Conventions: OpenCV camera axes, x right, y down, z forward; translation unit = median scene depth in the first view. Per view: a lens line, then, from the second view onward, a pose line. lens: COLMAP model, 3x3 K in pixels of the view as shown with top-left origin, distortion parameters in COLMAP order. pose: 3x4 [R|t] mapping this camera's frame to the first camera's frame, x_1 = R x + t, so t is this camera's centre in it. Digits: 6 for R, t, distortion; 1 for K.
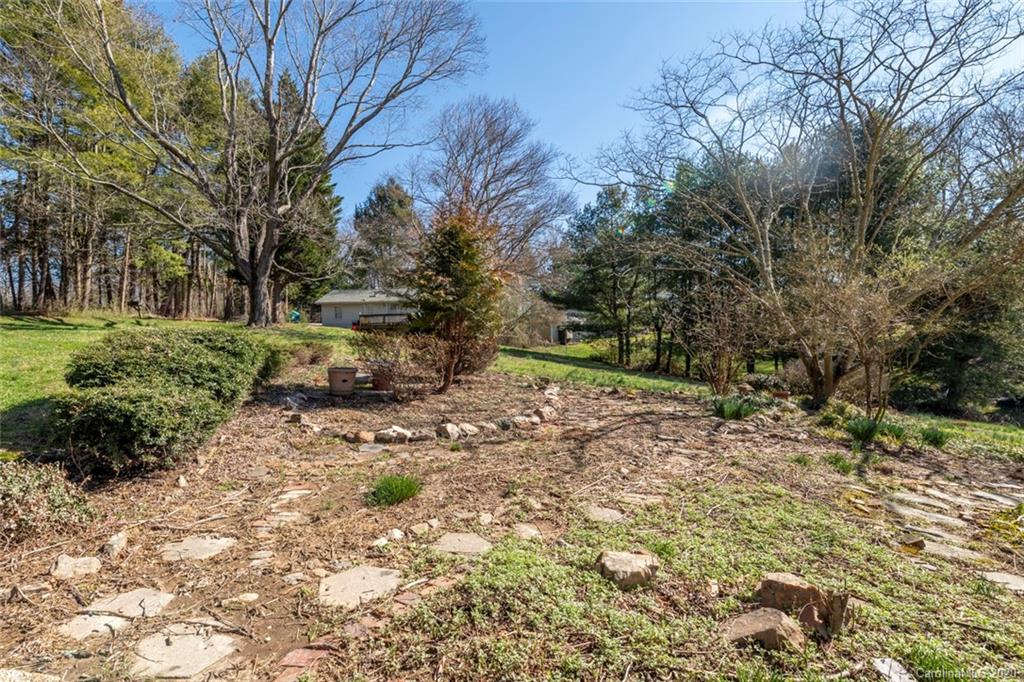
lens RADIAL K [[442.4, 0, 505.0], [0, 442.4, 344.4], [0, 0, 1]] dist [-0.014400, -0.000872]
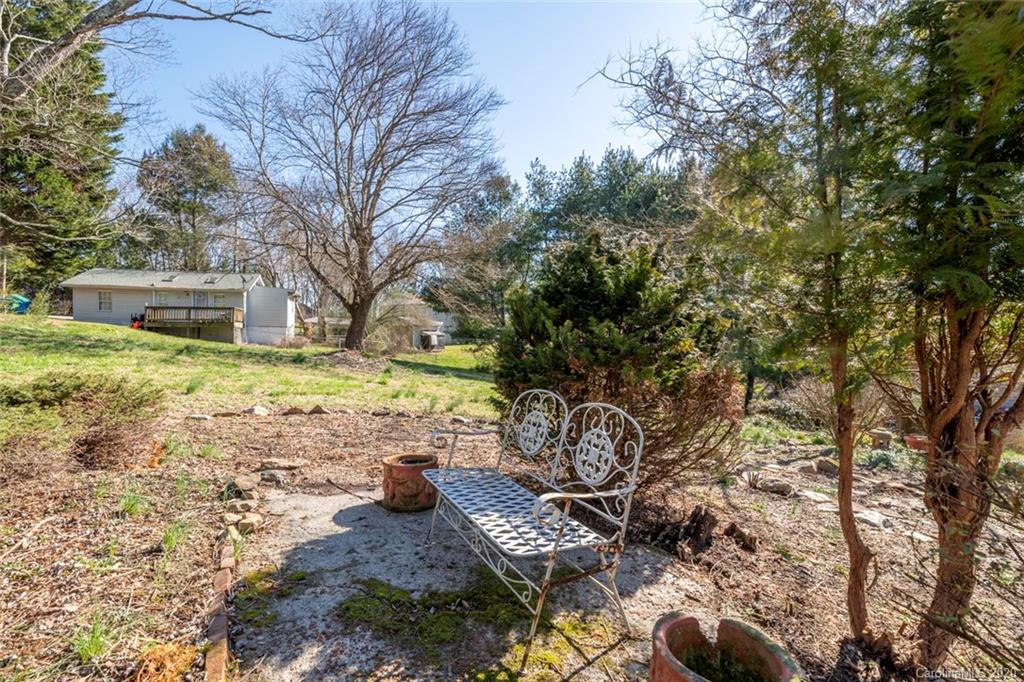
lens RADIAL K [[442.4, 0, 516.1], [0, 442.4, 340.5], [0, 0, 1]] dist [-0.014400, -0.000872]
pose [[0.917769, 0.019533, 0.396633, -0.070340], [-0.012744, 0.999724, -0.019744, -0.007822], [-0.396909, 0.013066, 0.917765, 0.152313]]
